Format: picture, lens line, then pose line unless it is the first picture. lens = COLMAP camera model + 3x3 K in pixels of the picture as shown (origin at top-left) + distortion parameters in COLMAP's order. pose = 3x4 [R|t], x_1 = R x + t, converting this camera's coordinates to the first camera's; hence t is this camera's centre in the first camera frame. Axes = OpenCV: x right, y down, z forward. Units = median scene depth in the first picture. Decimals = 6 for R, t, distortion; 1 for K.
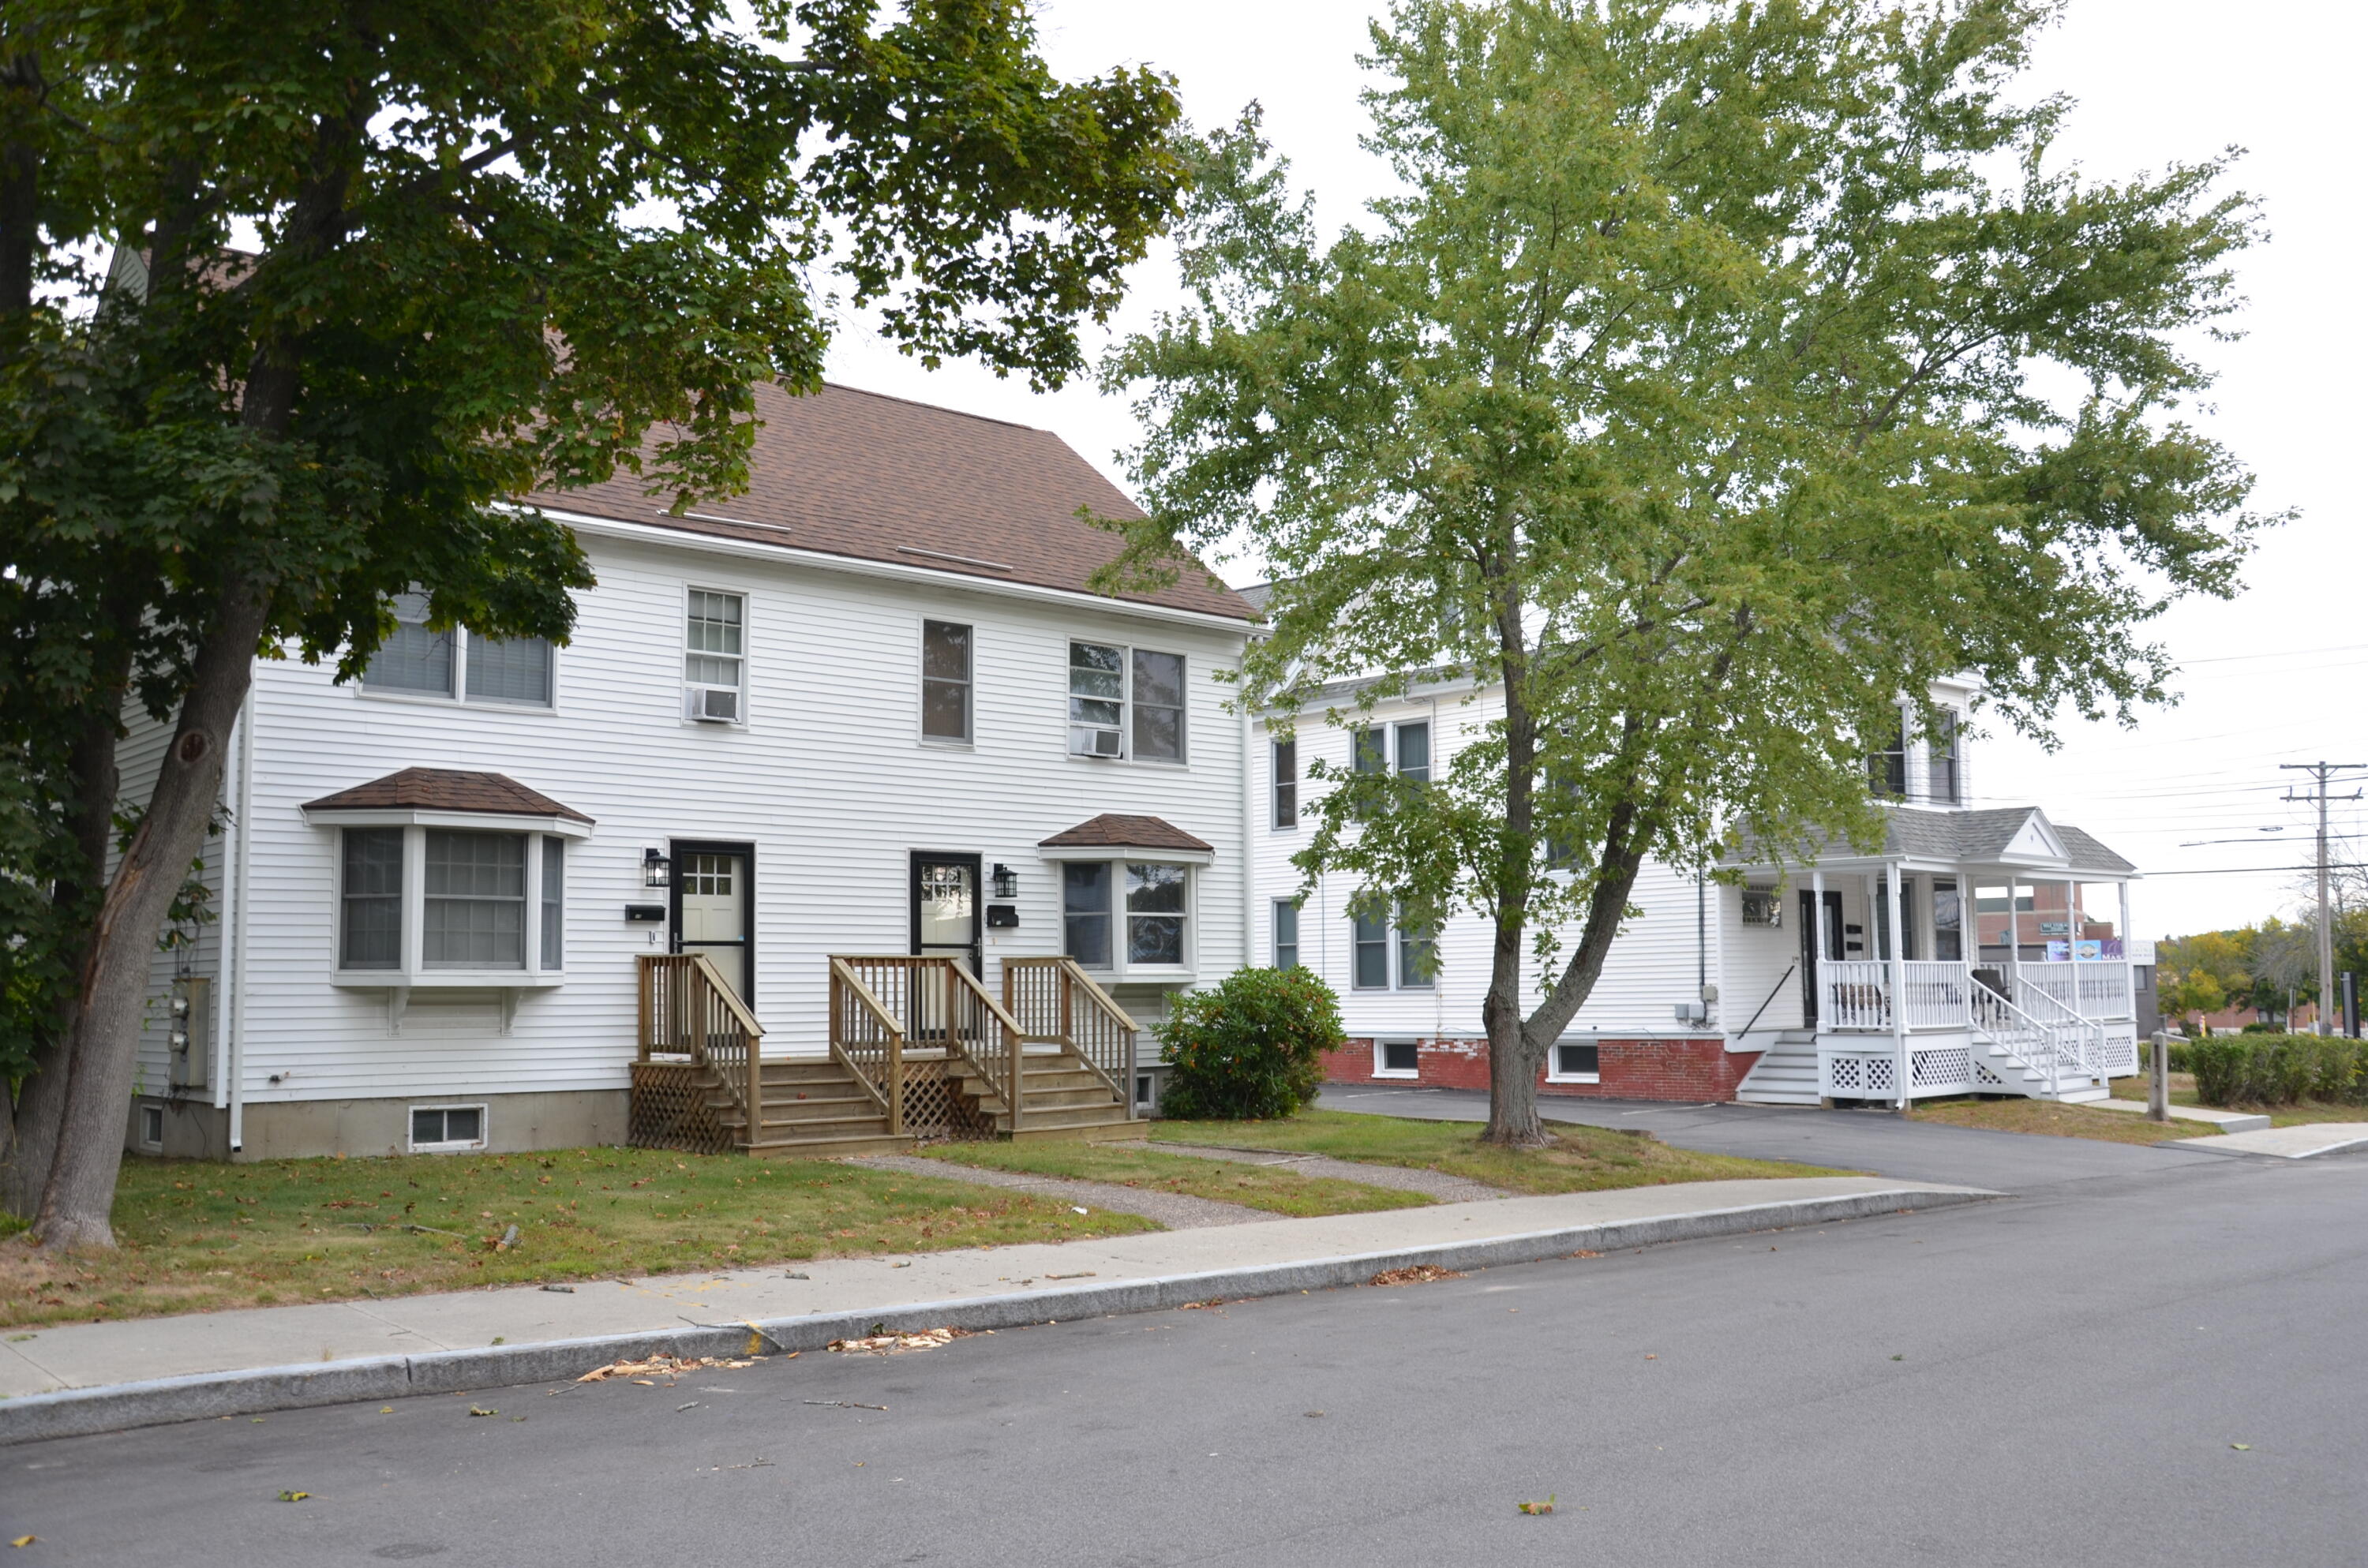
lens RADIAL K [[2009.2, 0, 1187.1], [0, 2009.2, 787.9], [0, 0, 1]] dist [-0.075529, -0.001154]
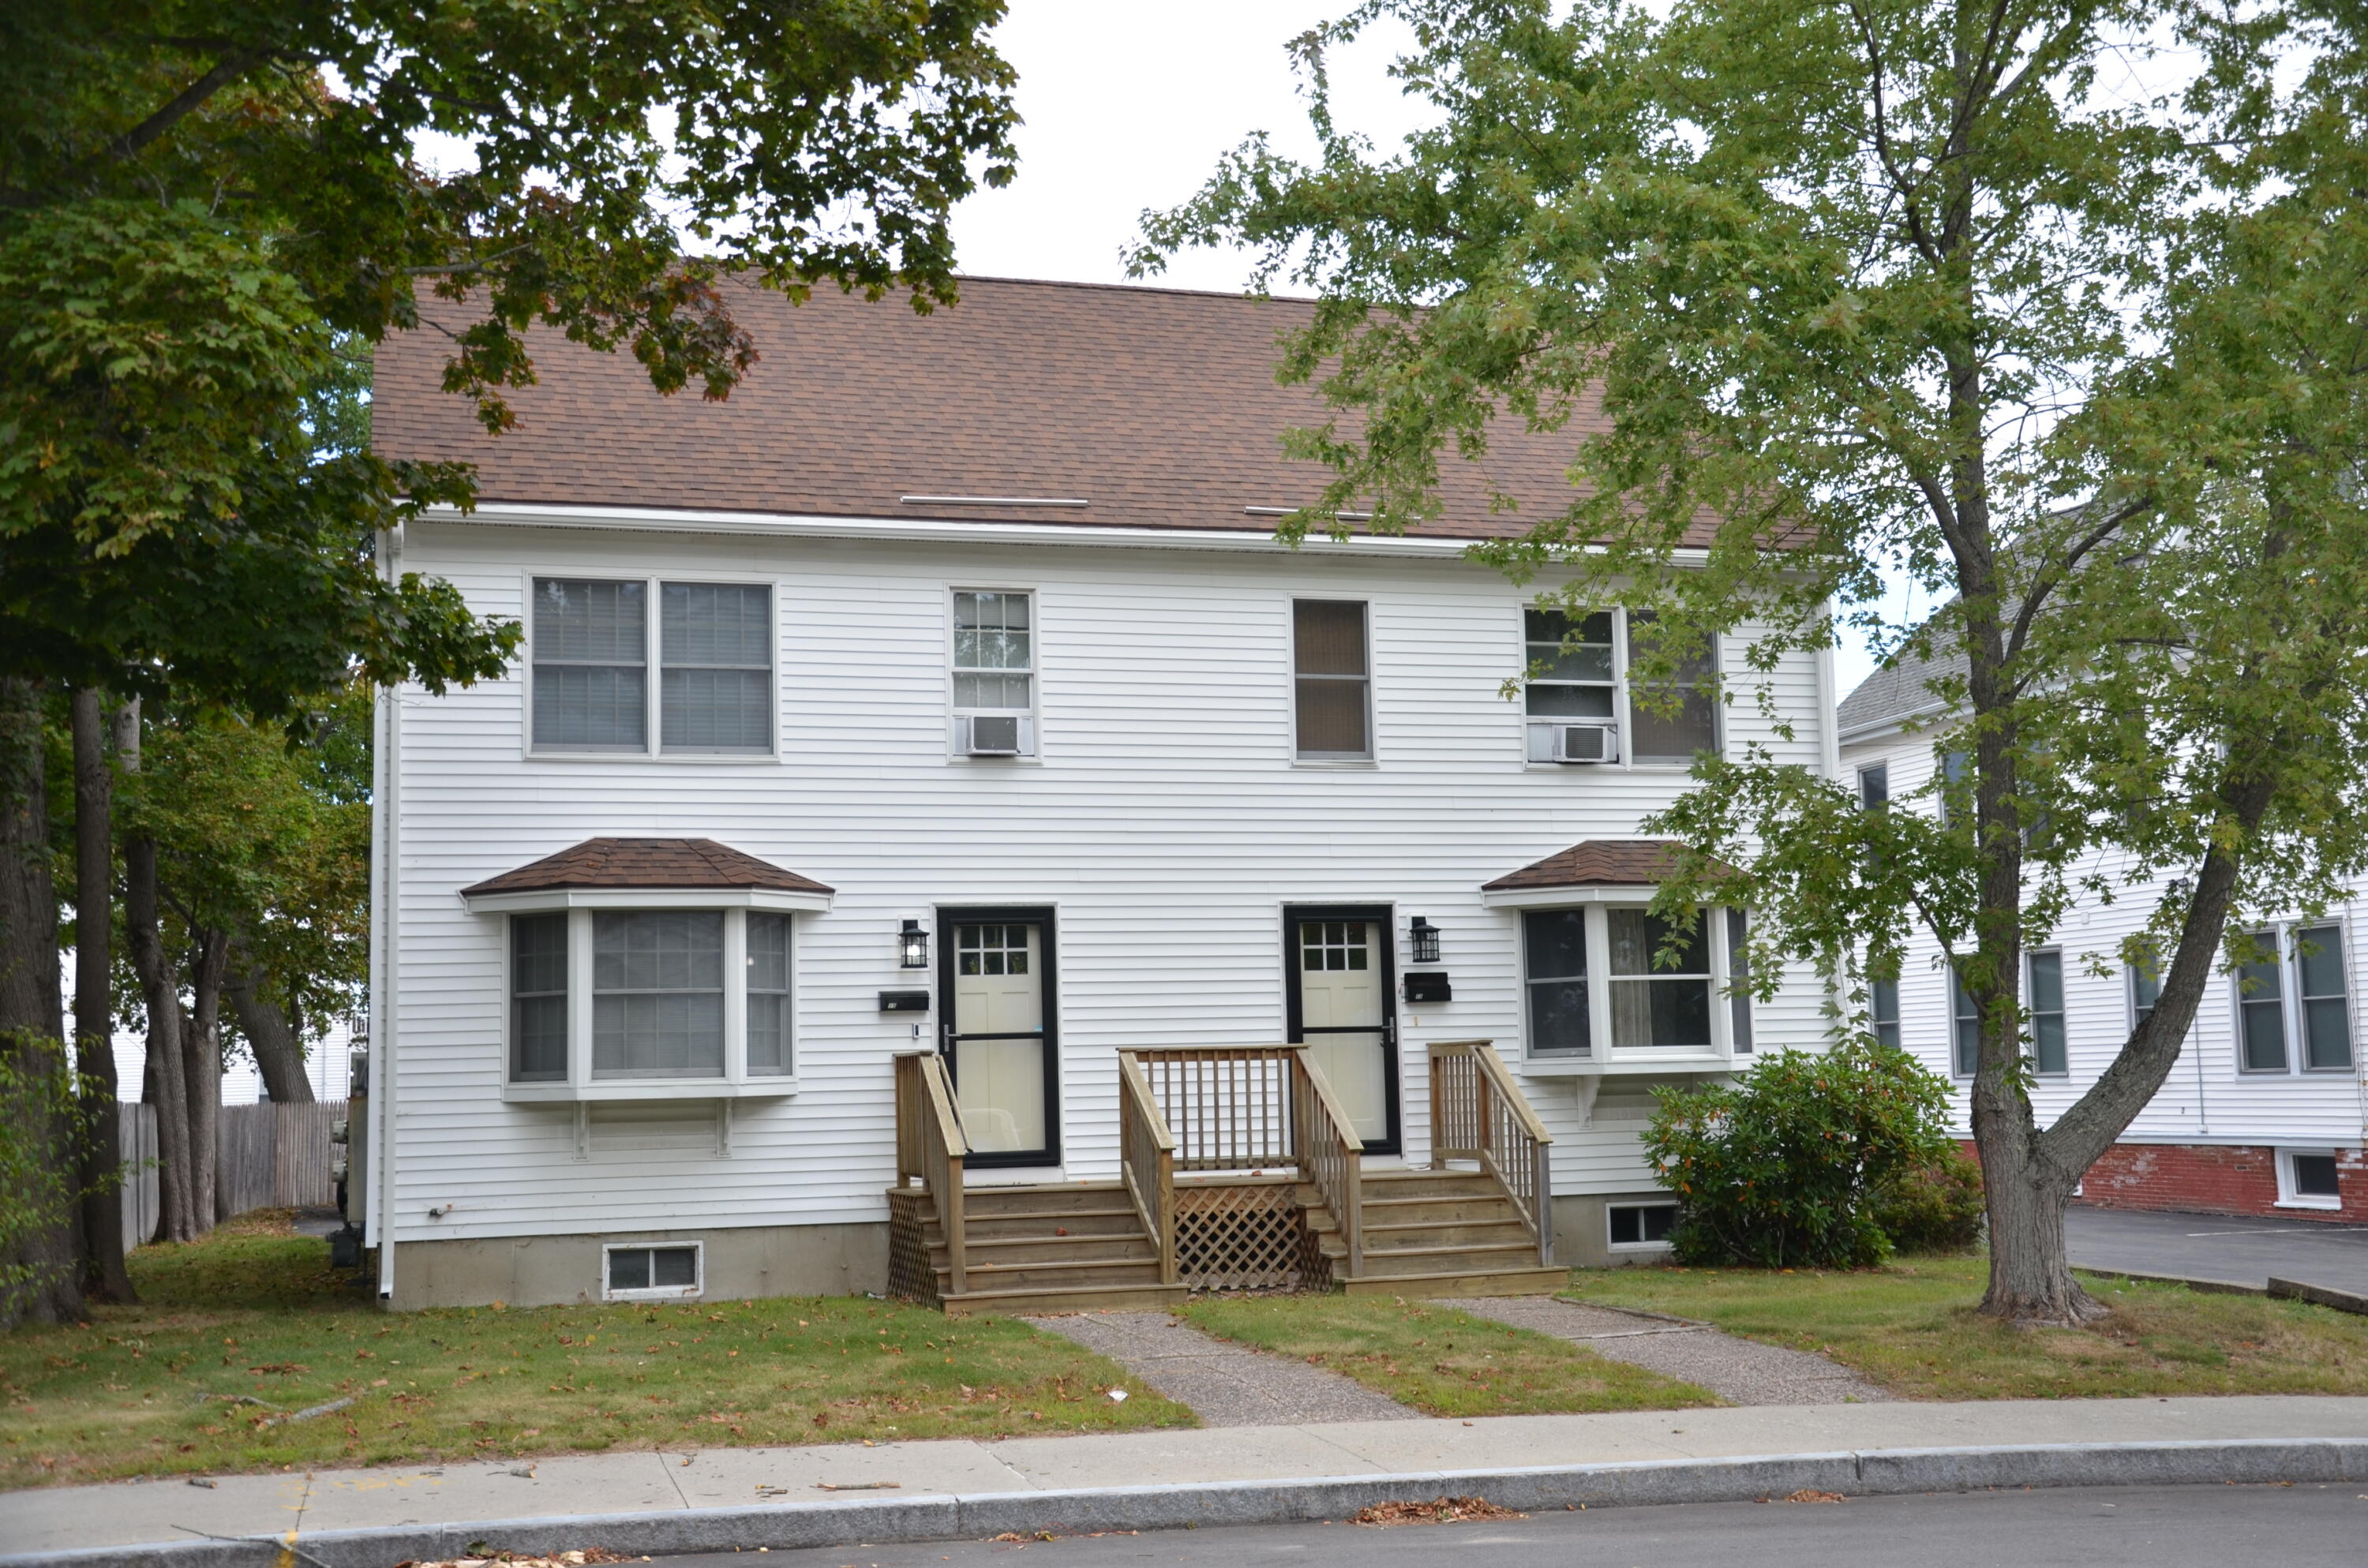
lens RADIAL K [[2622.4, 0, 1181.3], [0, 2622.4, 803.5], [0, 0, 1]] dist [0.055015, 0.000000]
pose [[0.897635, -0.061569, -0.436419, 0.290881], [0.060276, 0.998040, -0.016825, 0.007931], [0.436599, -0.011203, 0.899586, 0.101237]]
